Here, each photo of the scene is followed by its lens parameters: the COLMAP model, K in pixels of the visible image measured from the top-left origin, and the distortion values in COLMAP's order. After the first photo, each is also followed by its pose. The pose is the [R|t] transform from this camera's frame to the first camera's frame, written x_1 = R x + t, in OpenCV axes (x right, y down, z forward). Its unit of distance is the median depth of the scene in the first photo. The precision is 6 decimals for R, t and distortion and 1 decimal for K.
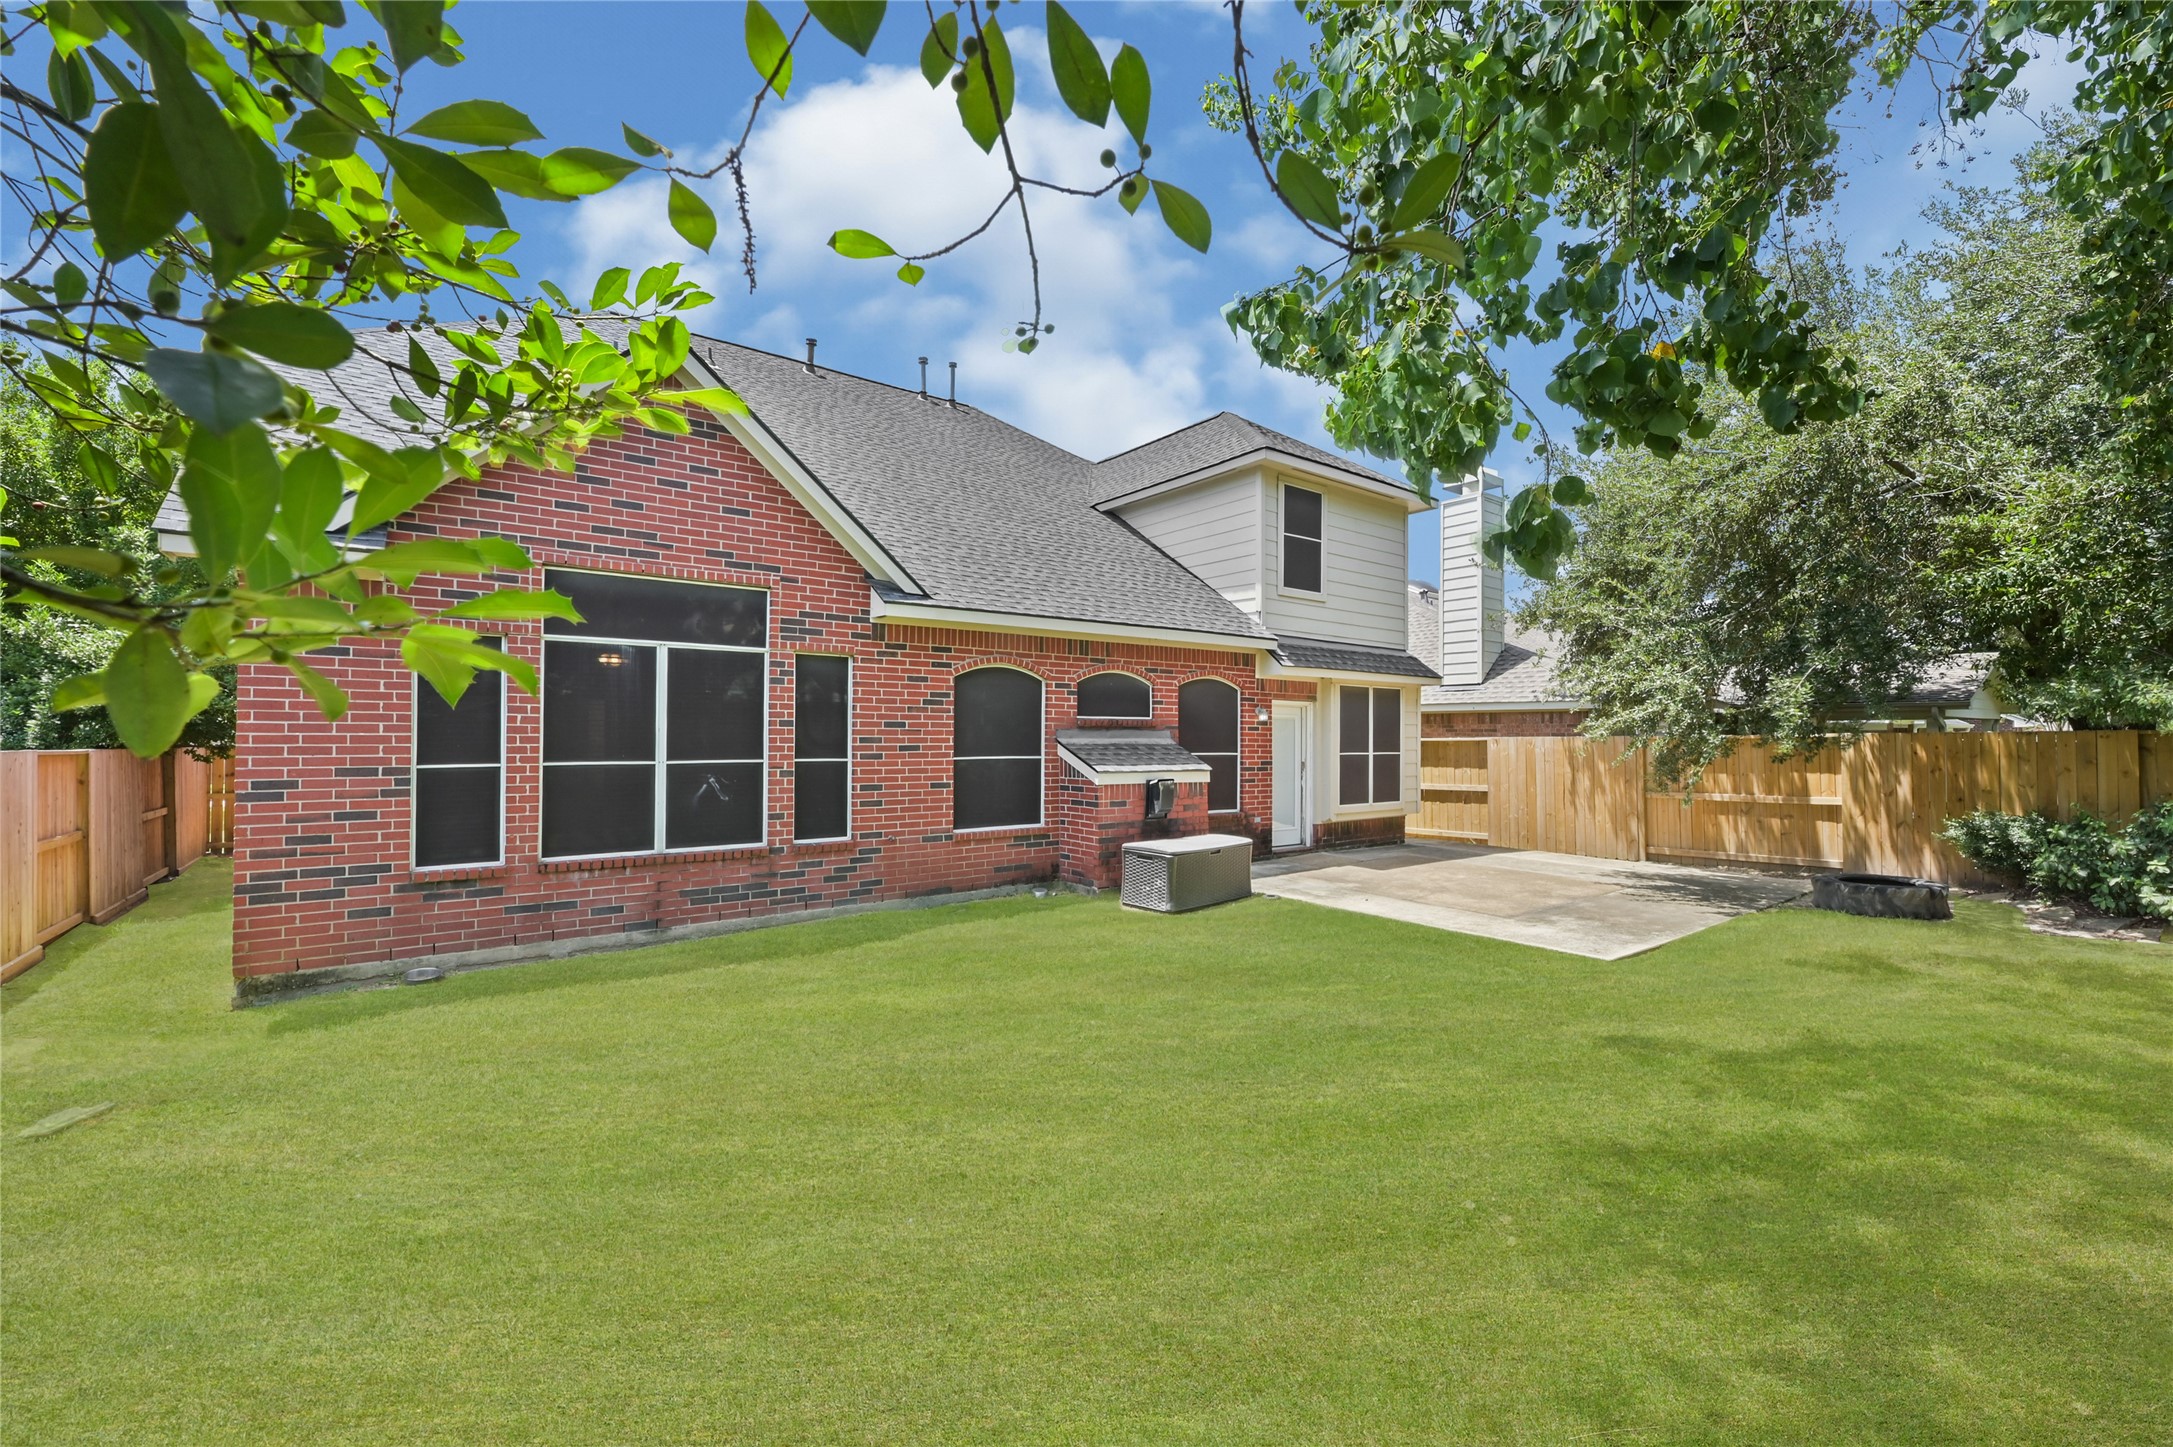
lens RADIAL K [[871.7, 0, 1084.1], [0, 871.7, 731.1], [0, 0, 1]] dist [-0.005592, 0.000044]
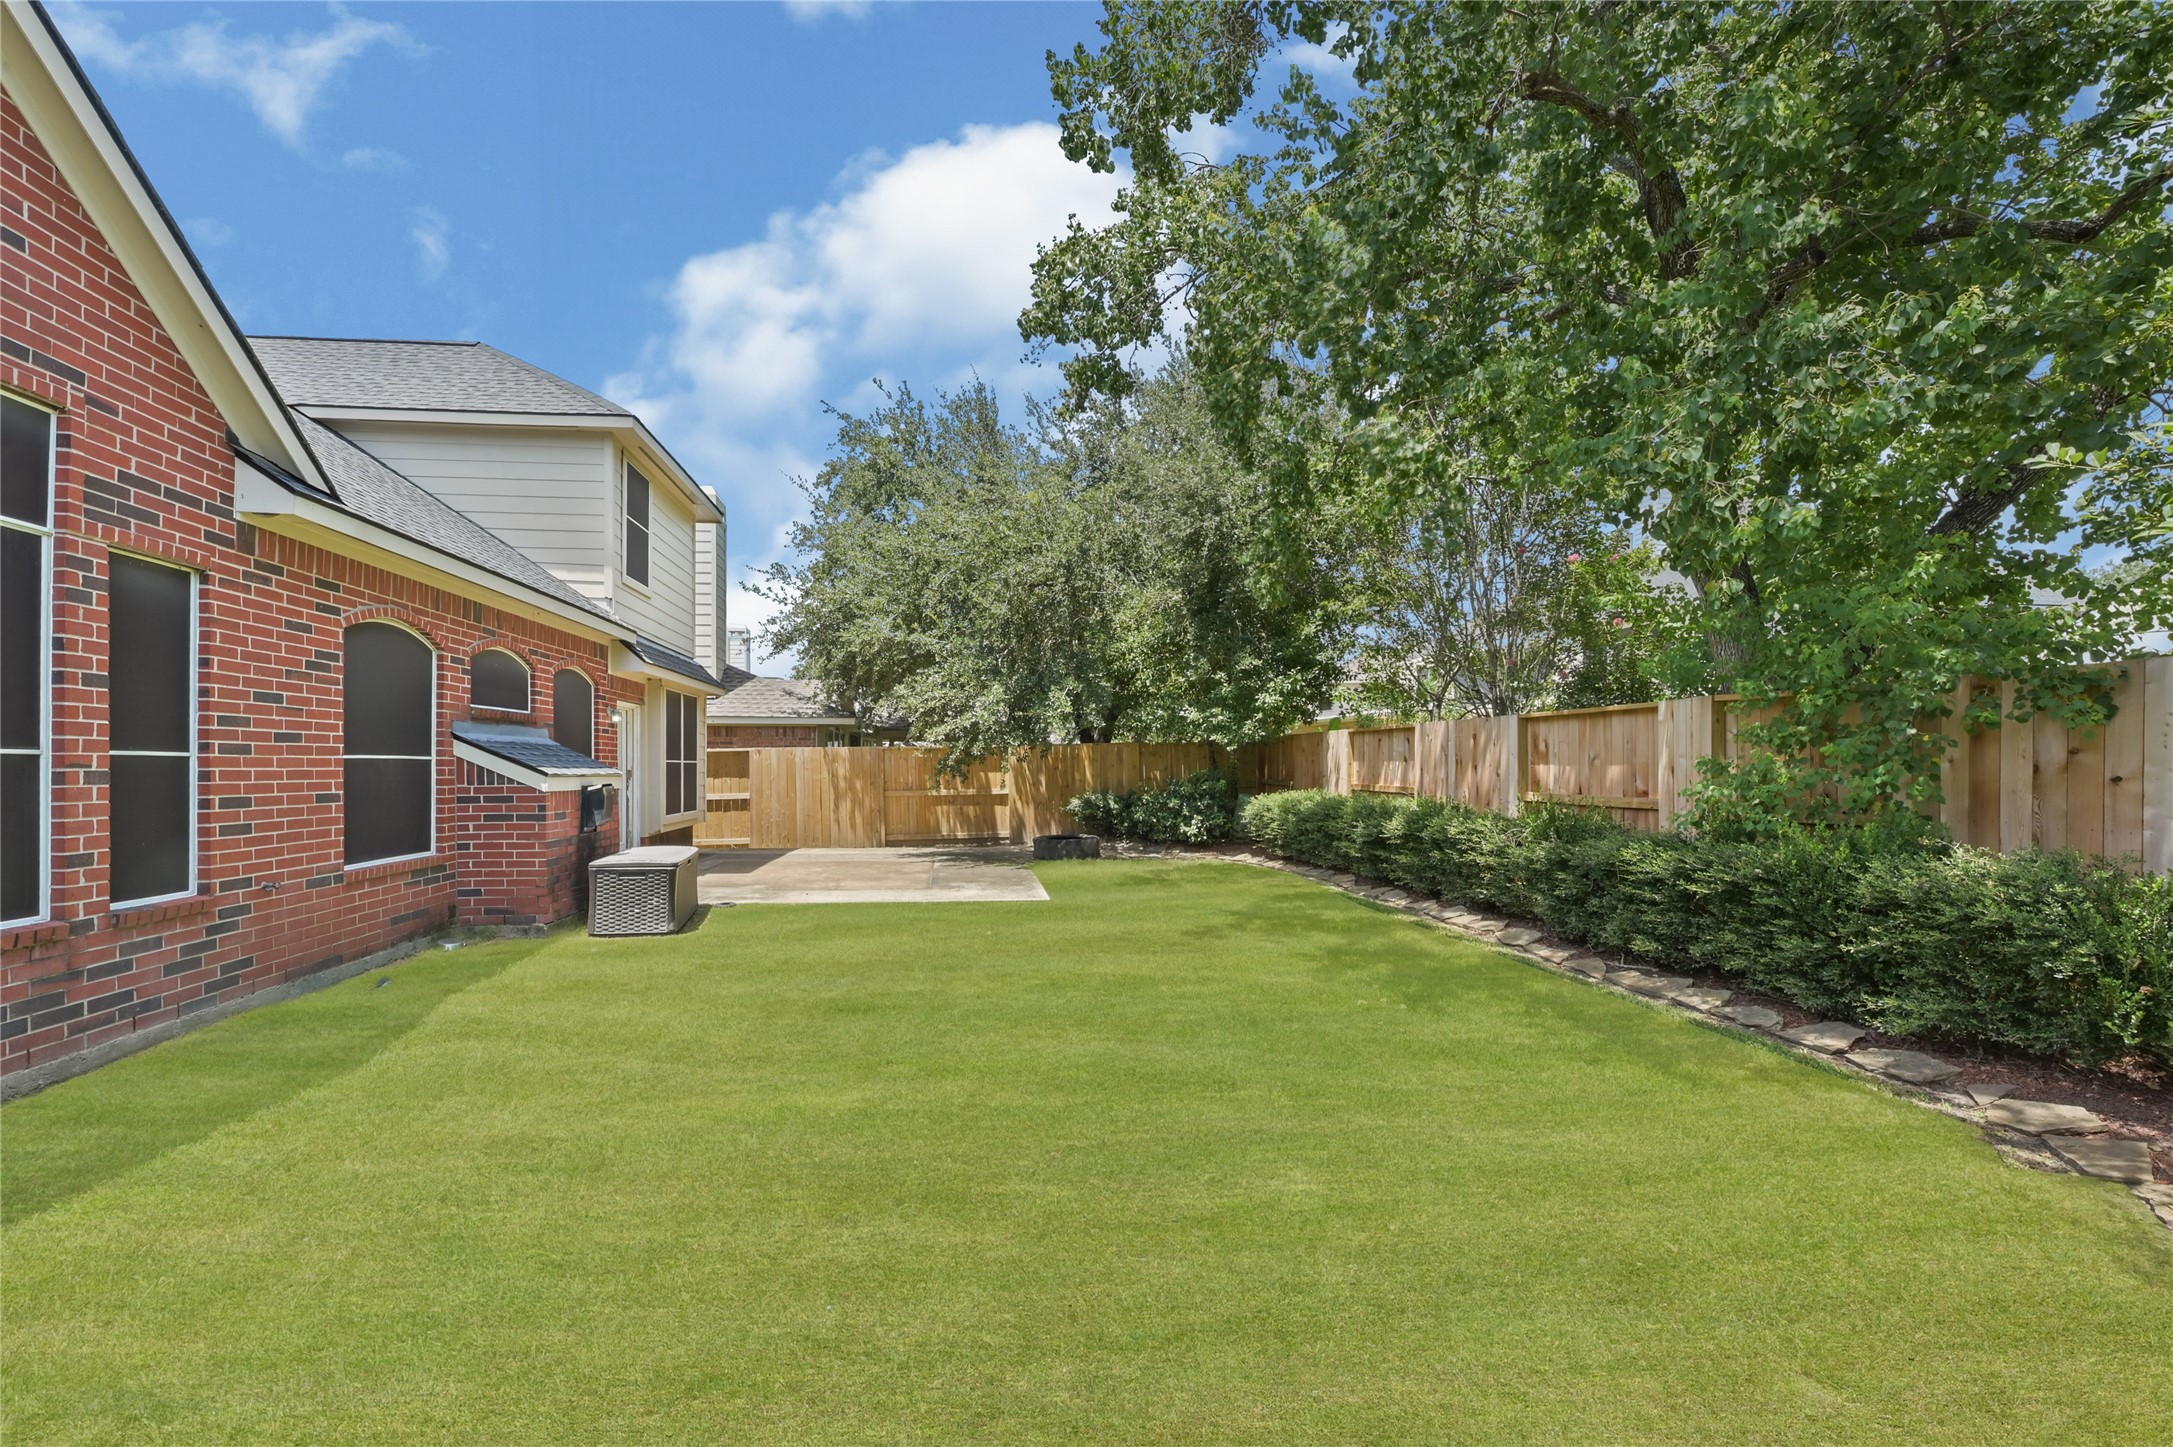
lens RADIAL K [[871.7, 0, 1044.9], [0, 871.7, 768.0], [0, 0, 1]] dist [-0.005592, 0.000044]
pose [[0.524131, -0.007176, 0.851607, -0.447290], [-0.002622, 0.999946, 0.010040, 0.033698], [-0.851633, -0.007495, 0.524084, 0.227942]]
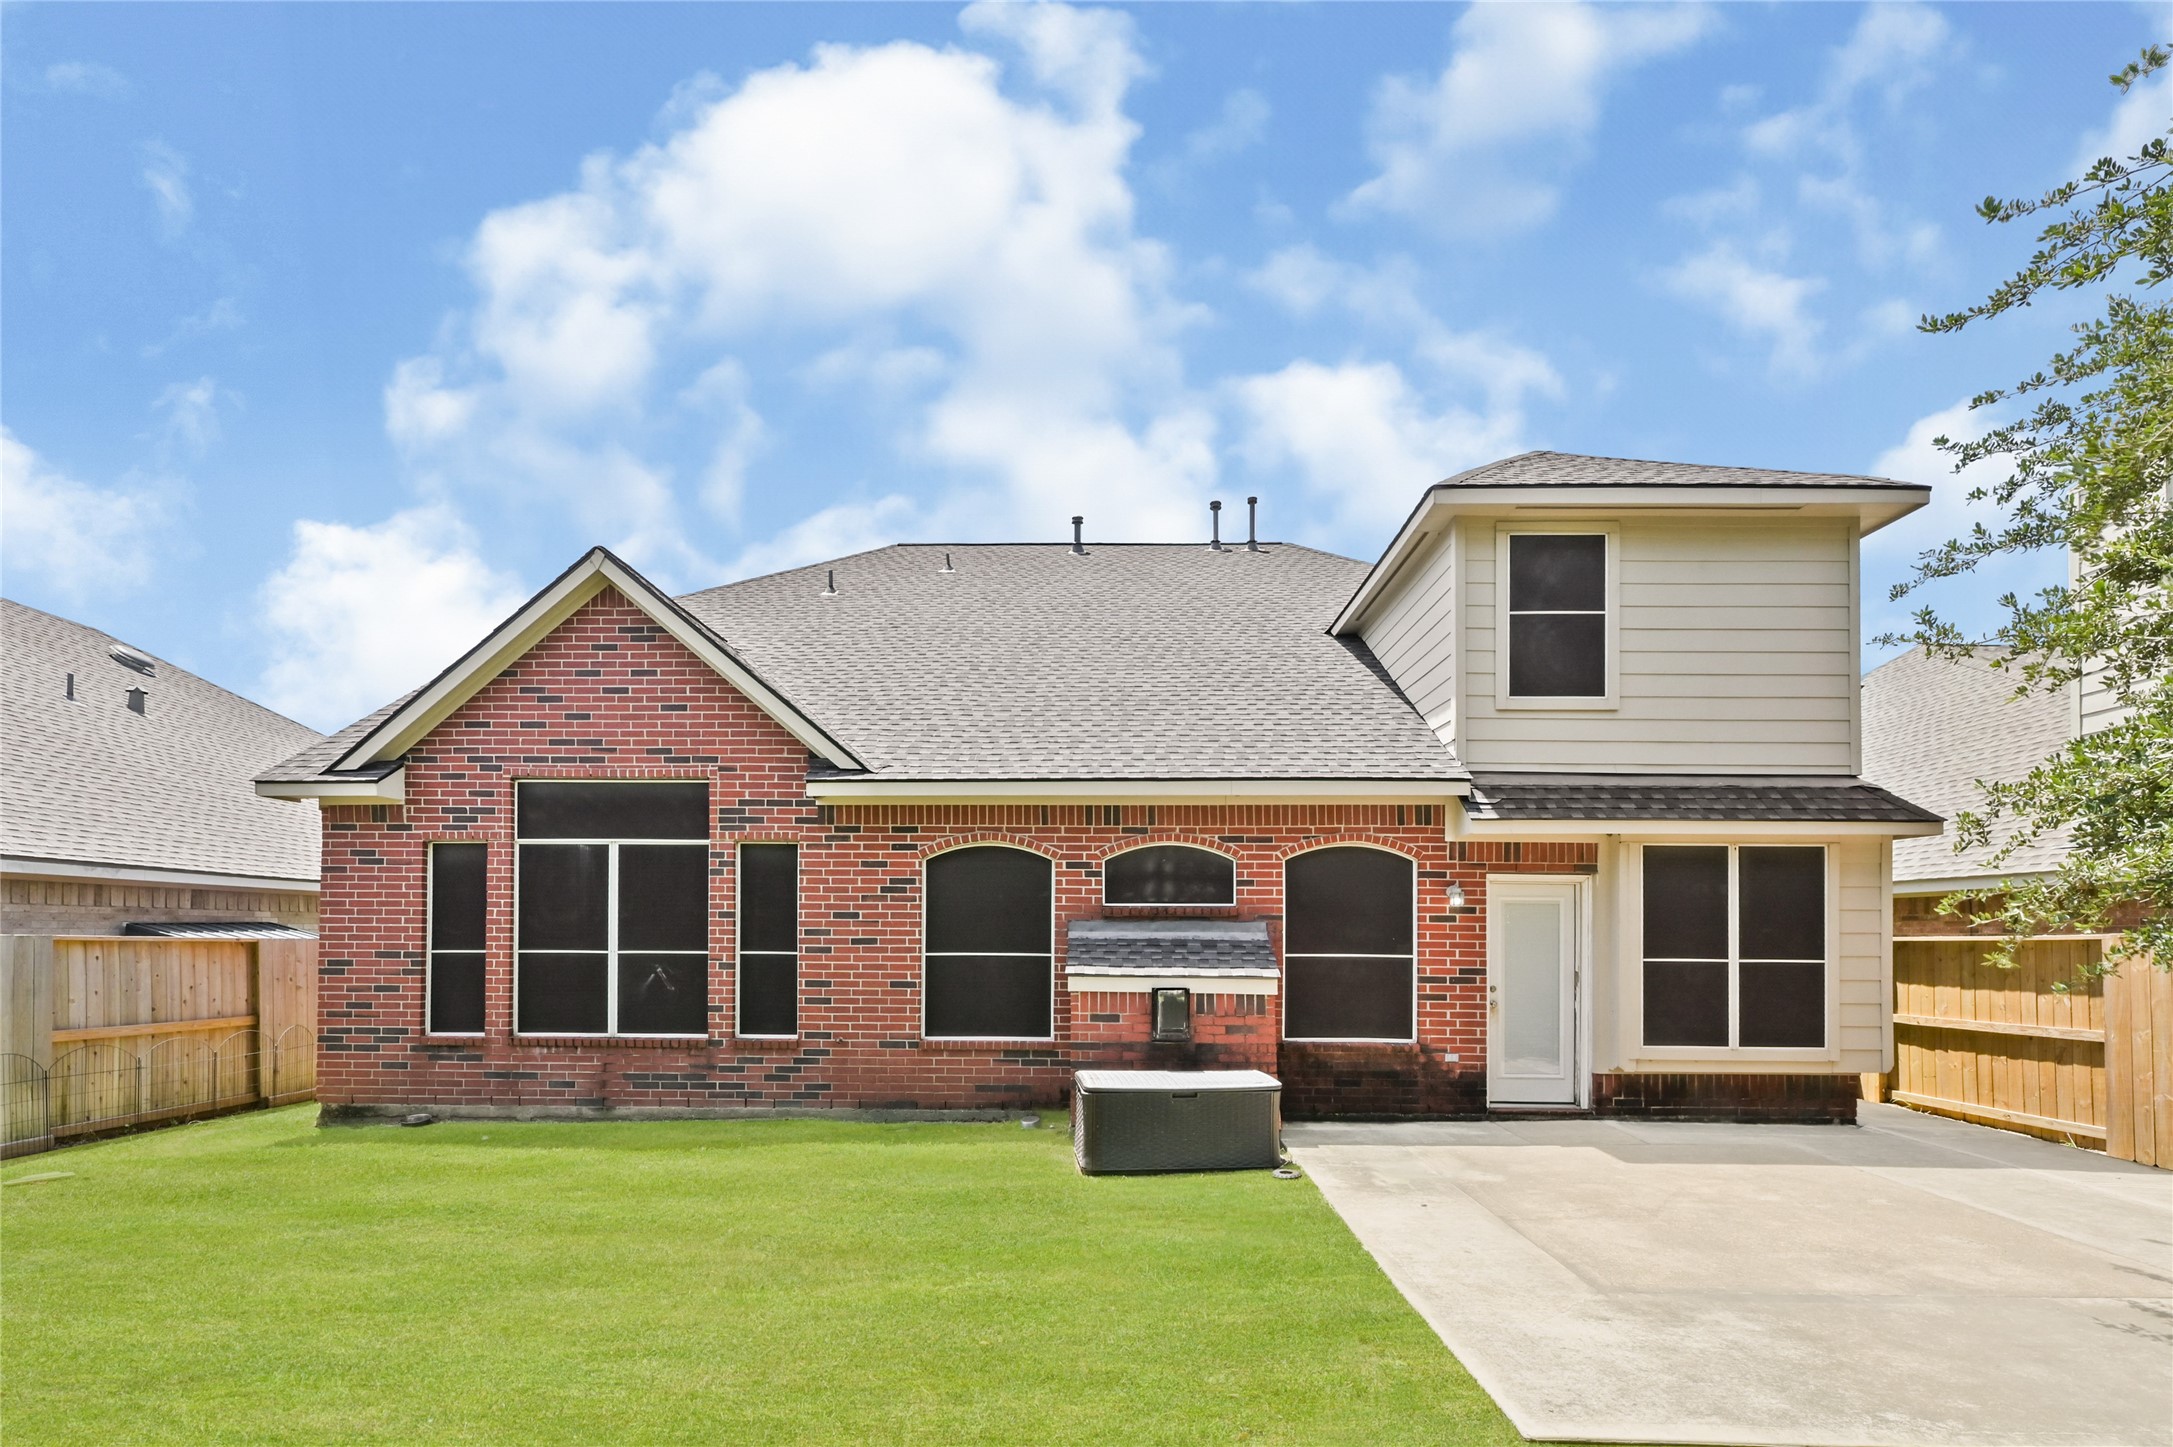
lens RADIAL K [[871.7, 0, 1117.6], [0, 871.7, 937.9], [0, 0, 1]] dist [-0.005592, 0.000044]
pose [[0.787458, -0.002724, -0.616363, 0.566217], [0.000625, 0.999993, -0.003620, 0.019481], [0.616369, 0.002465, 0.787454, 0.459269]]
